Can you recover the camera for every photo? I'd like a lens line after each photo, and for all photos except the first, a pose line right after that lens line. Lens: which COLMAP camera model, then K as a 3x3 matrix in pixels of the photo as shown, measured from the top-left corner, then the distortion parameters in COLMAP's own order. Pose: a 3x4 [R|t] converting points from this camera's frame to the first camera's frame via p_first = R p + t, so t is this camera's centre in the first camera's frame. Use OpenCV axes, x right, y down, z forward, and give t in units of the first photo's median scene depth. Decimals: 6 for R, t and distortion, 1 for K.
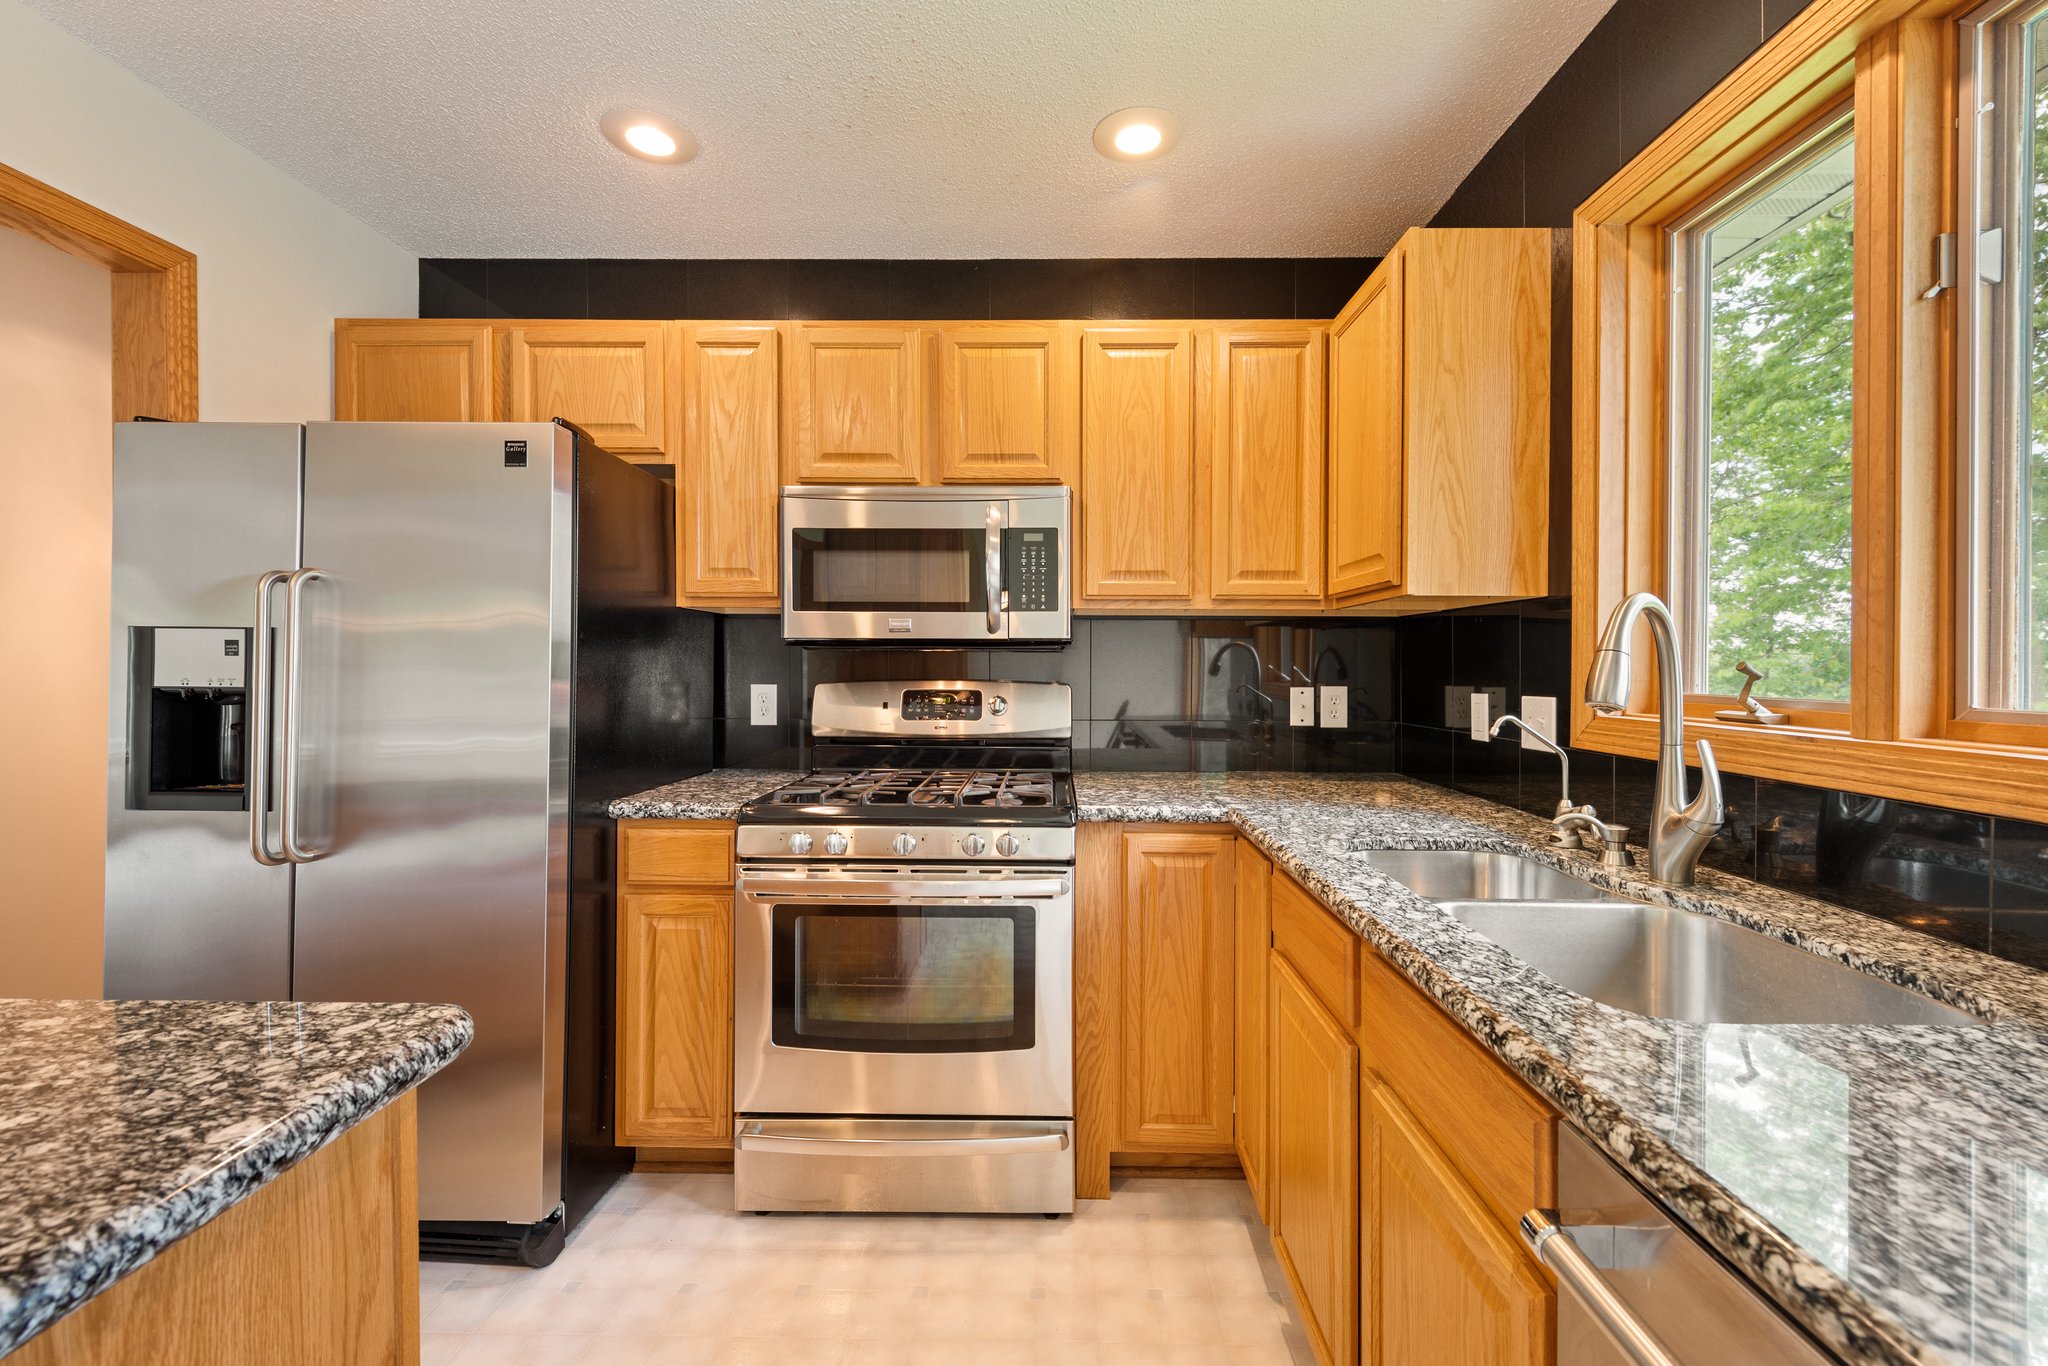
lens RADIAL K [[829.1, 0, 1044.3], [0, 829.1, 667.7], [0, 0, 1]] dist [0.007942, -0.002286]
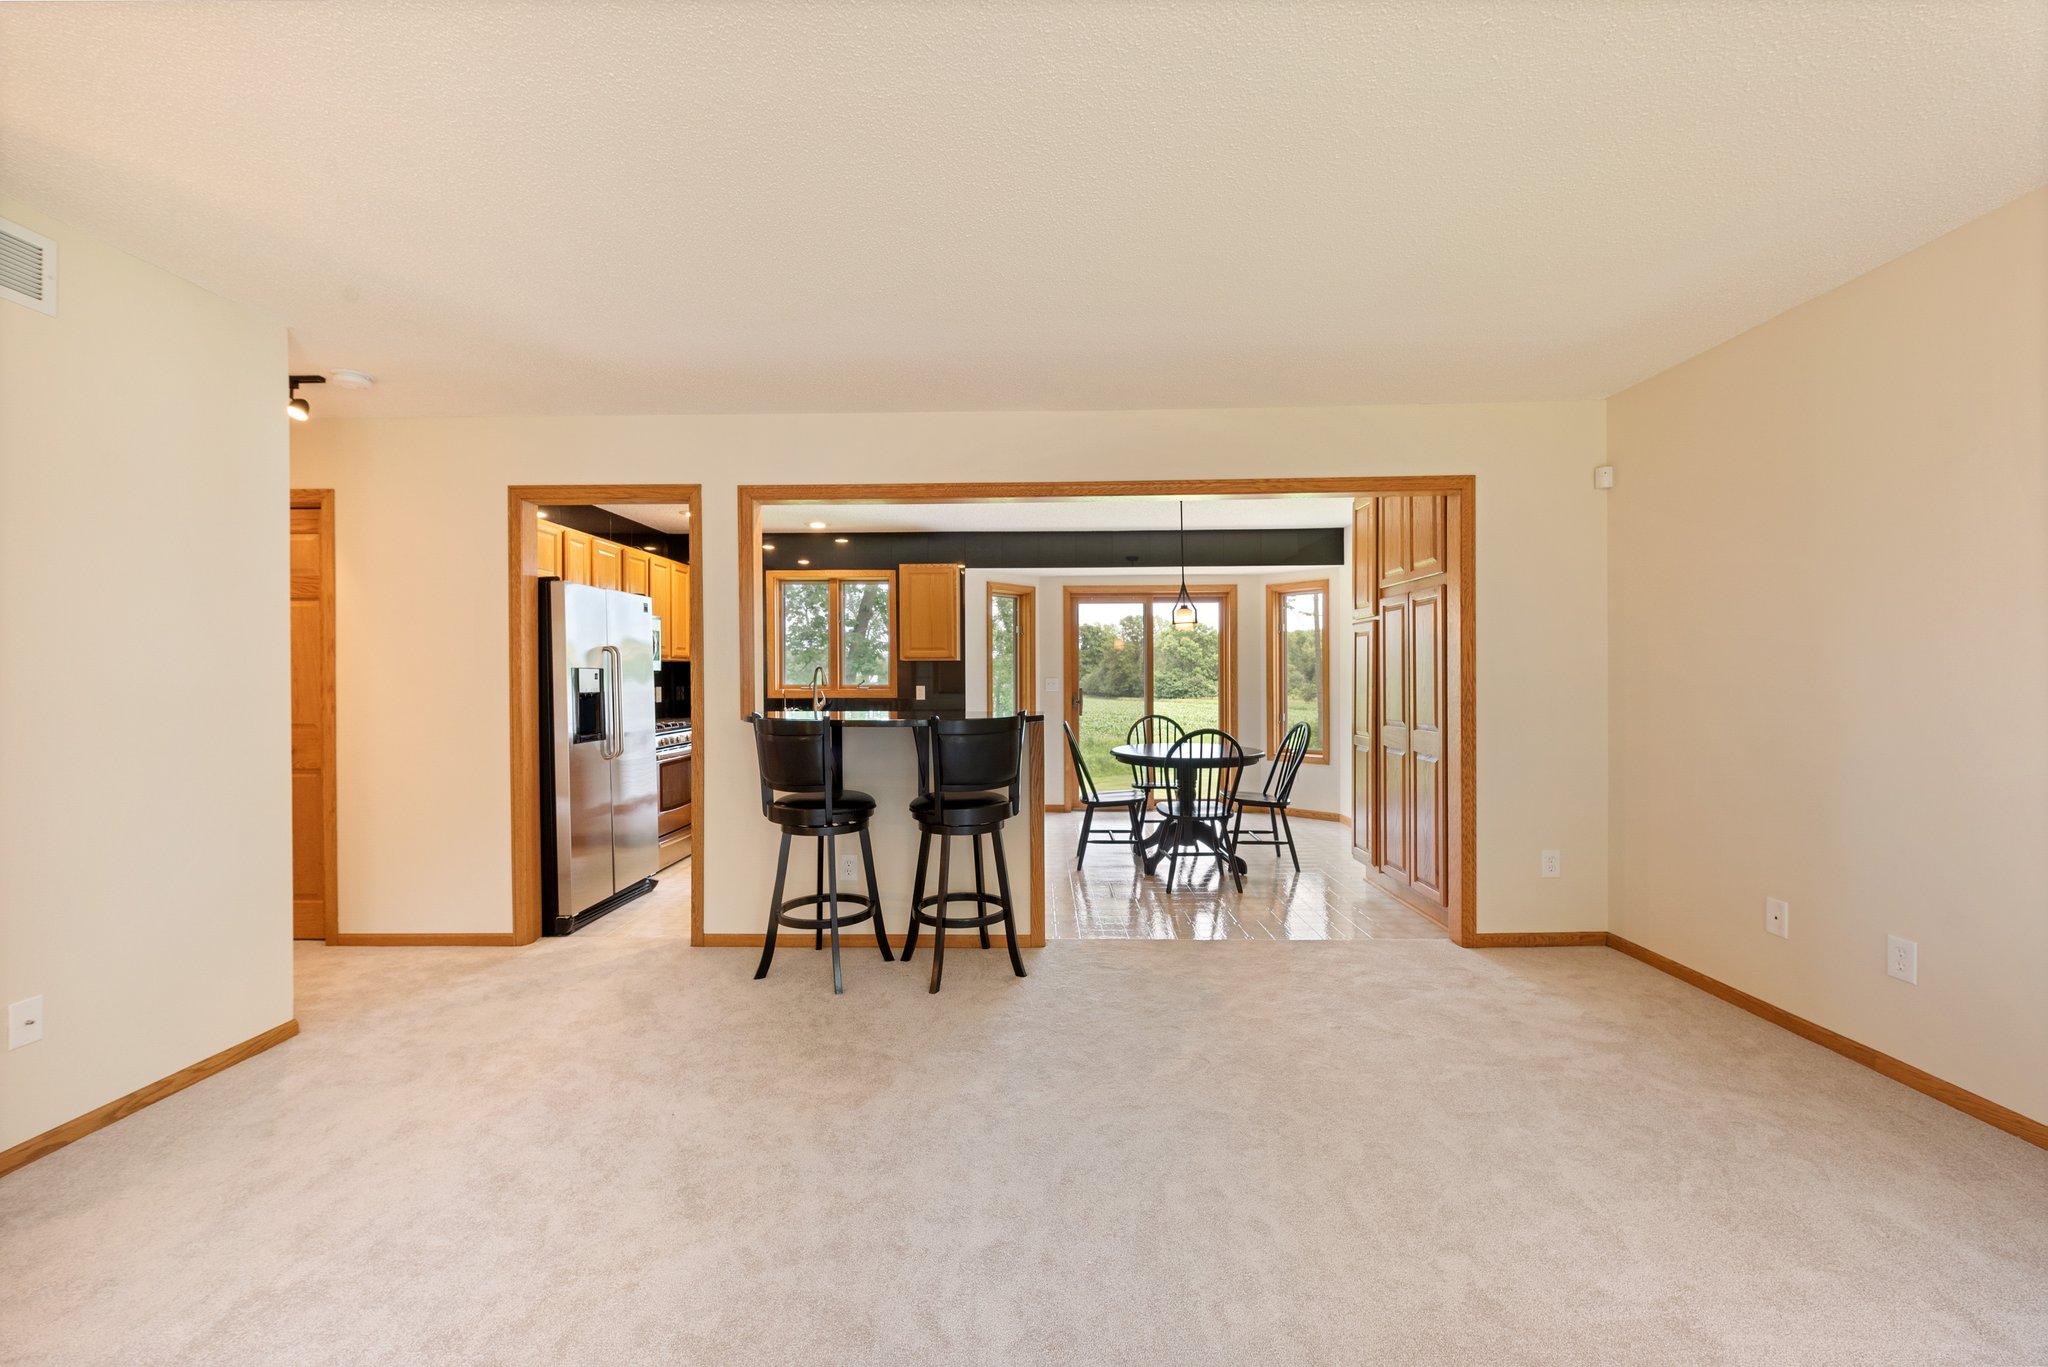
lens RADIAL K [[829.1, 0, 1023.0], [0, 829.1, 681.5], [0, 0, 1]] dist [0.007942, -0.002286]
pose [[0.002277, -0.010931, 0.999938, -3.334990], [0.008949, 0.999900, 0.010910, -0.022618], [-0.999957, 0.008923, 0.002375, -0.283279]]
